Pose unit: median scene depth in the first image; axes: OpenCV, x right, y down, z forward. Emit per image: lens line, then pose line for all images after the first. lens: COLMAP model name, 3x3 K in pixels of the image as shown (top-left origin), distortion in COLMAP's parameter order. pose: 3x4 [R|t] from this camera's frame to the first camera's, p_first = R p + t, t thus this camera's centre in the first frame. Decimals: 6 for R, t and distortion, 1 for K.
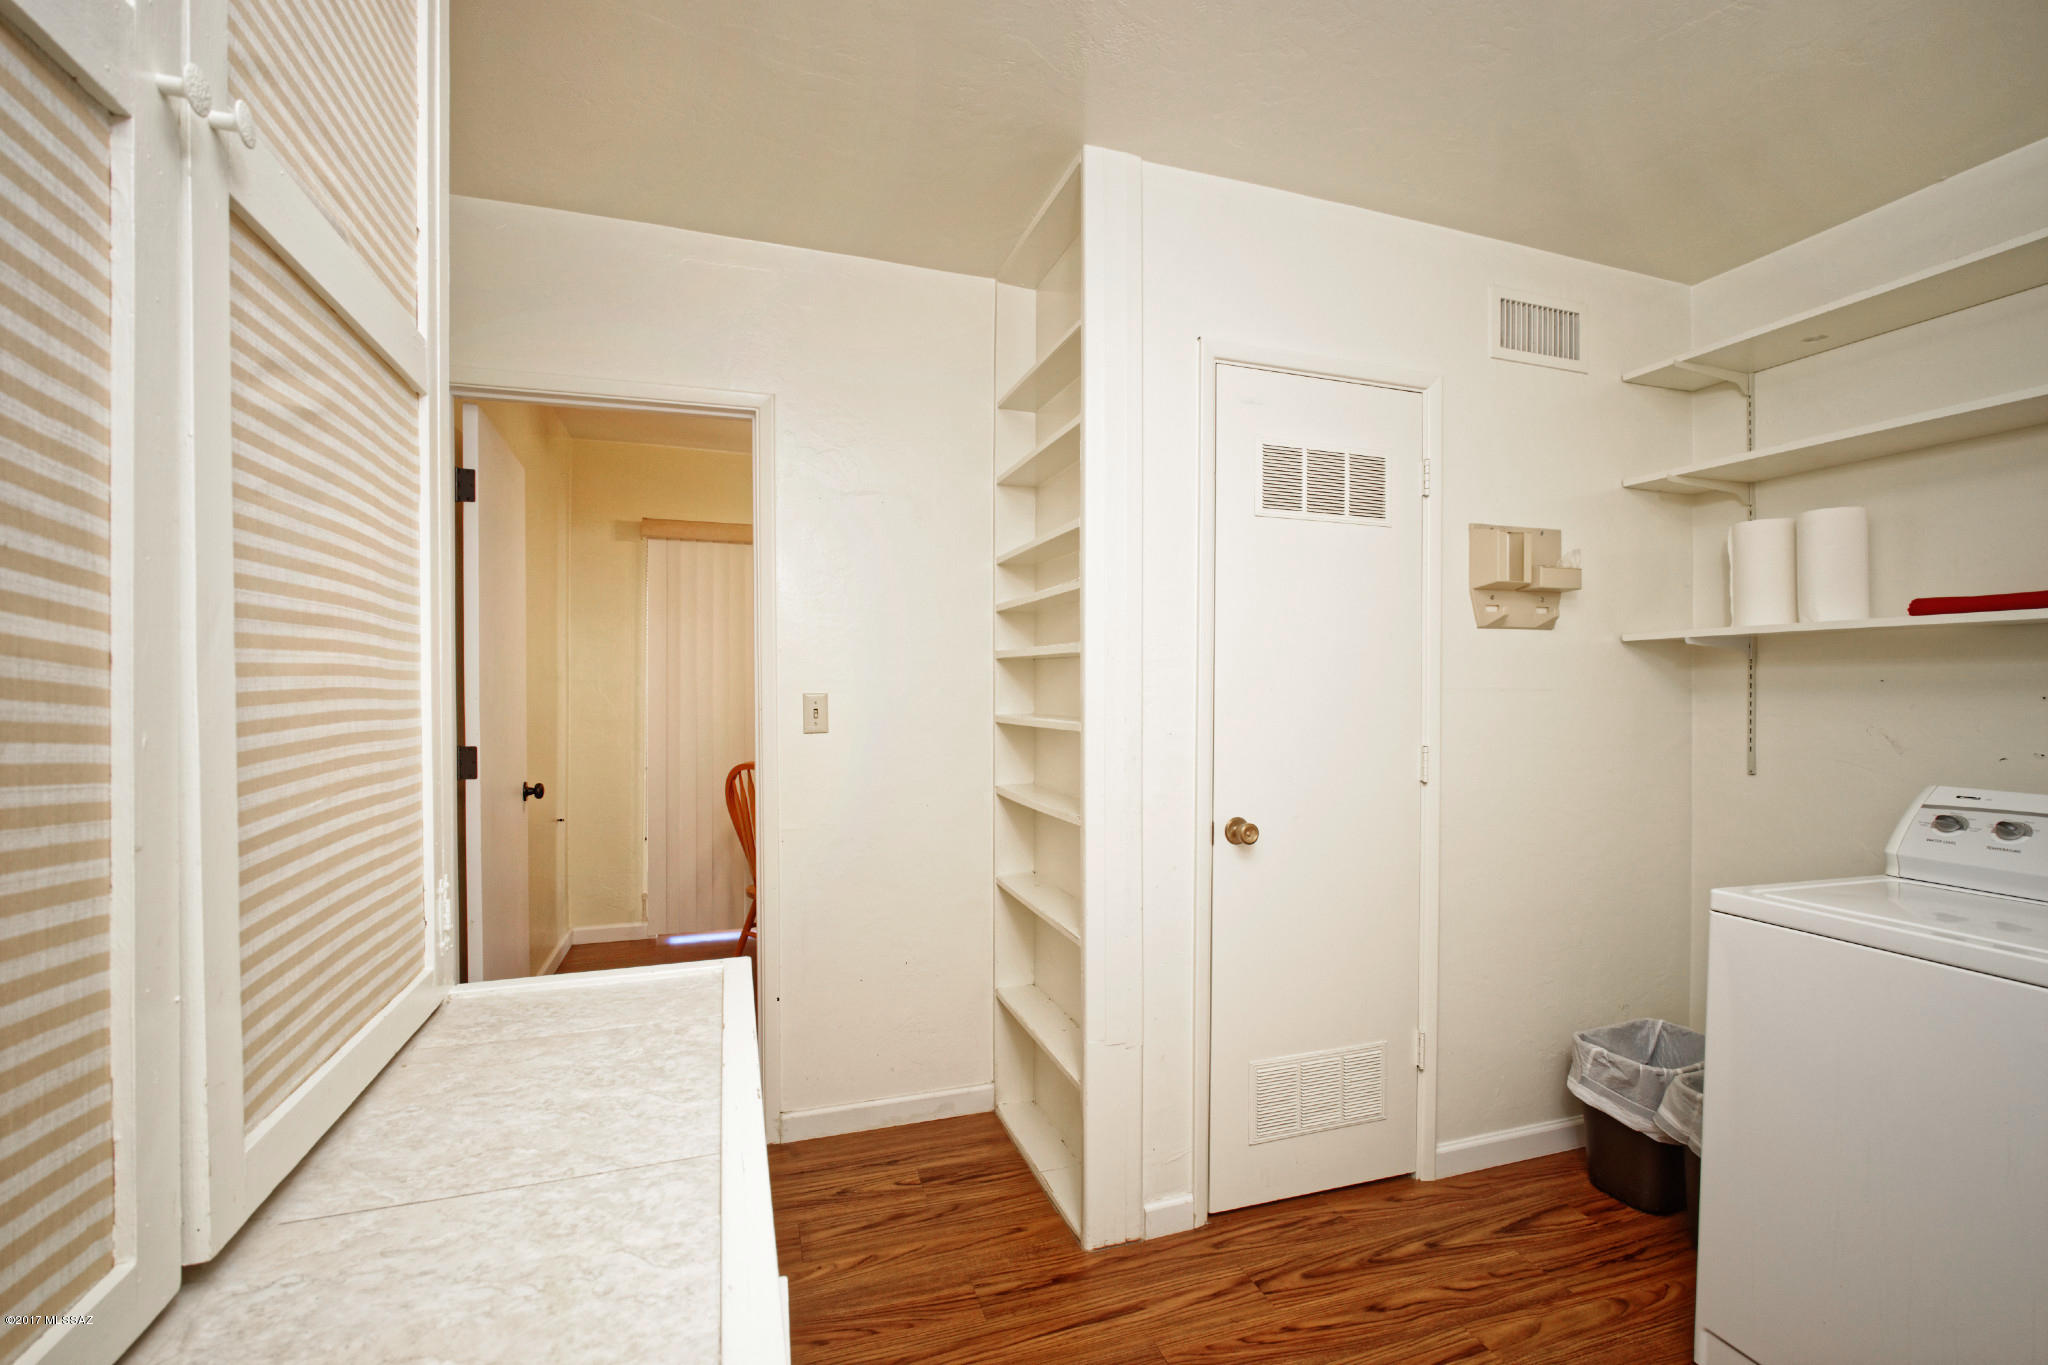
lens RADIAL K [[889.3, 0, 1027.3], [0, 889.3, 688.2], [0, 0, 1]] dist [0.000522, -0.000018]
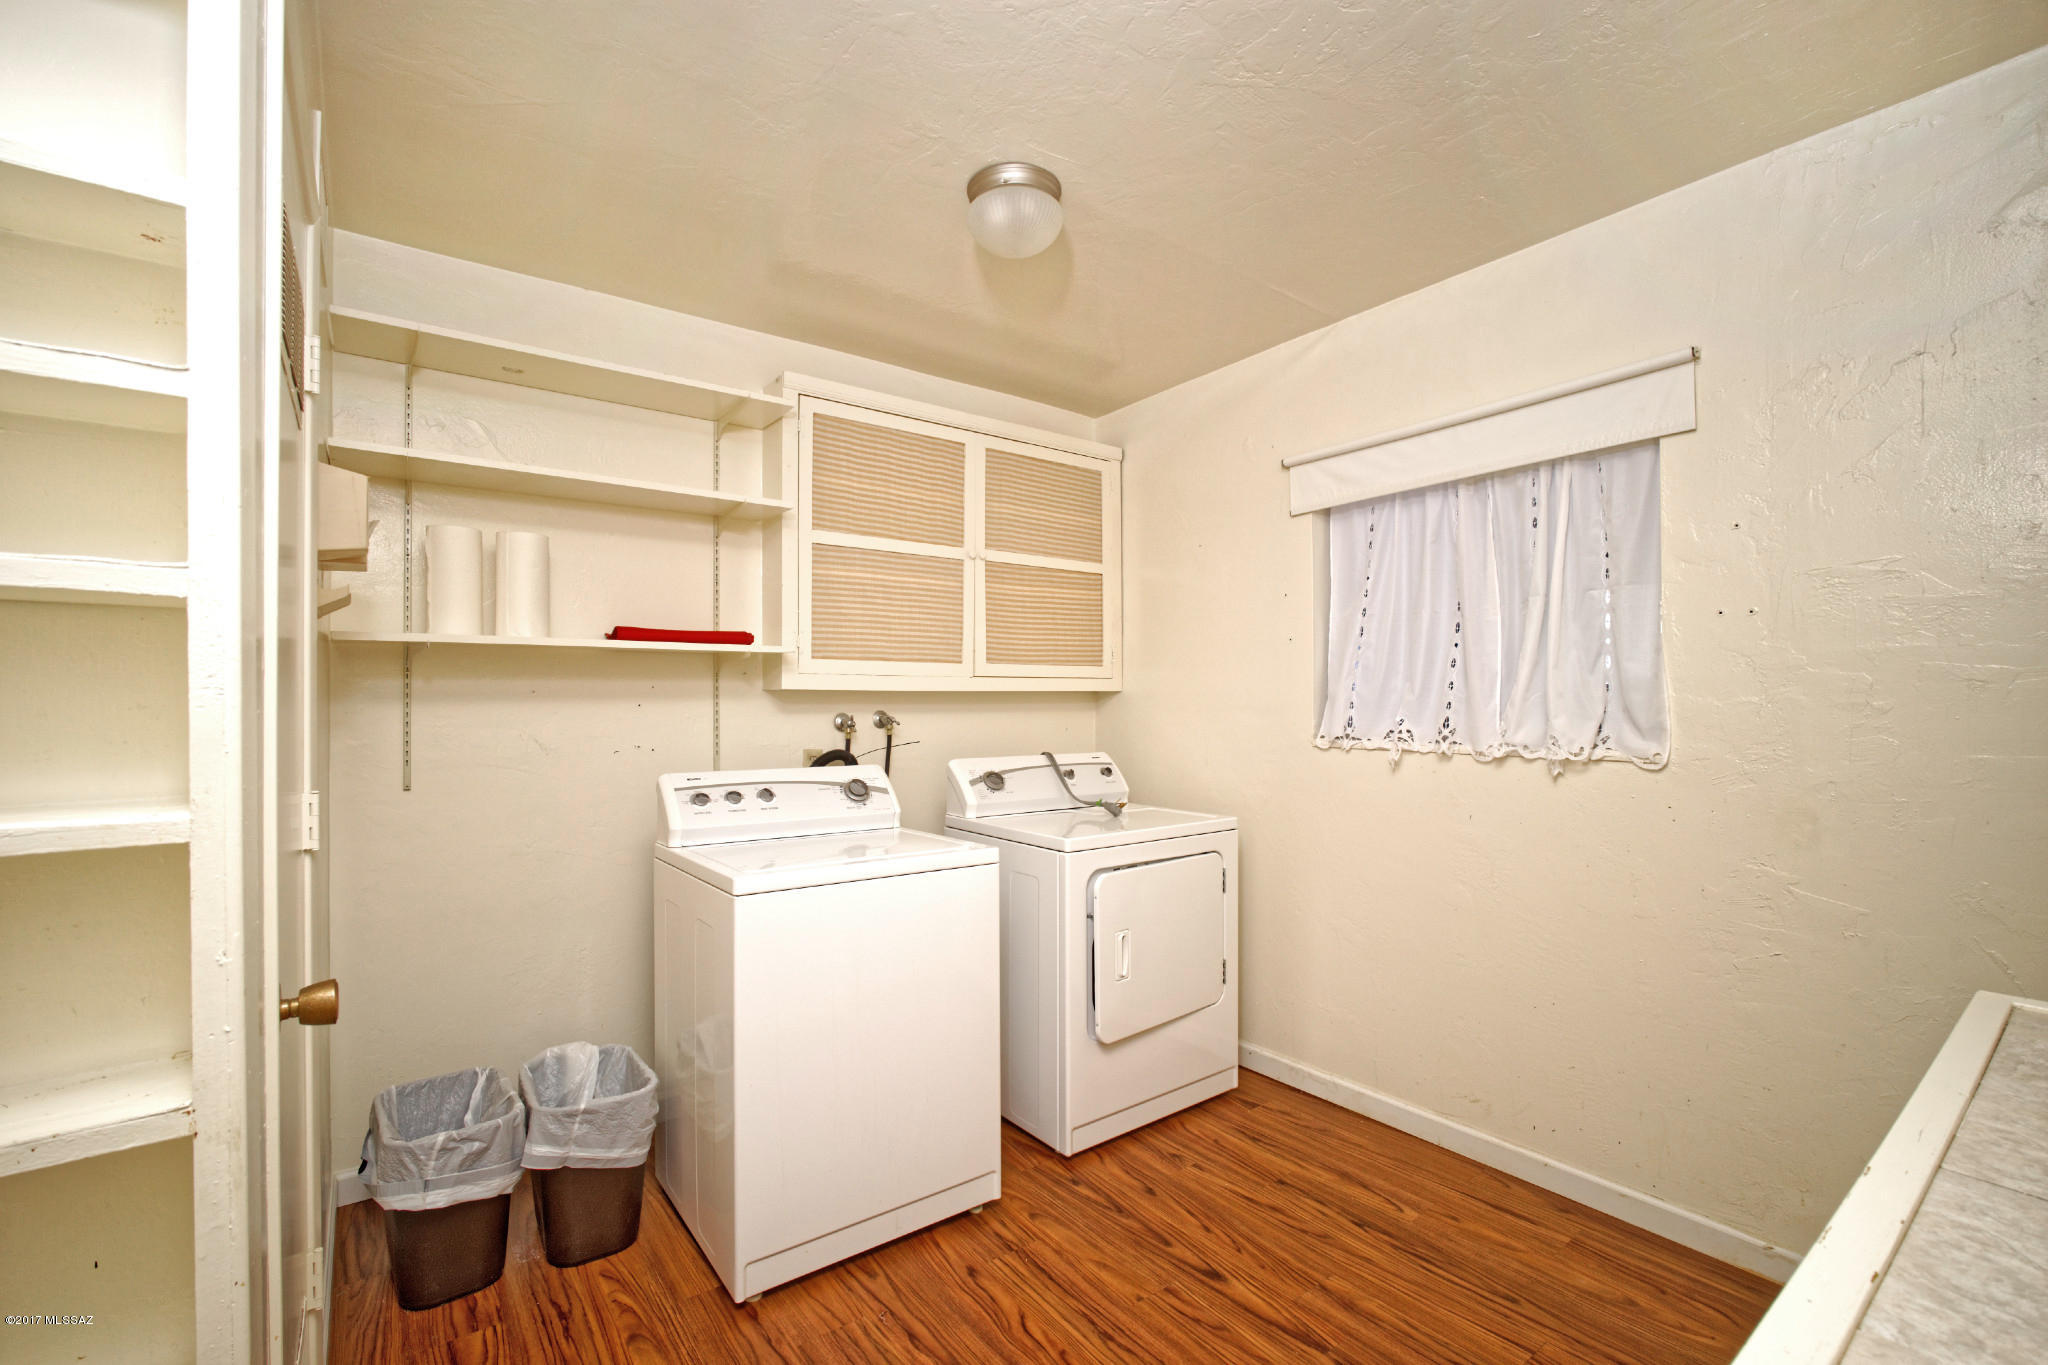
lens RADIAL K [[889.3, 0, 1030.4], [0, 889.3, 692.8], [0, 0, 1]] dist [0.000522, -0.000018]
pose [[-0.299888, -0.009669, 0.953925, -0.357113], [-0.002350, 0.999953, 0.009397, -0.020743], [-0.953972, 0.000577, -0.299896, 0.828510]]
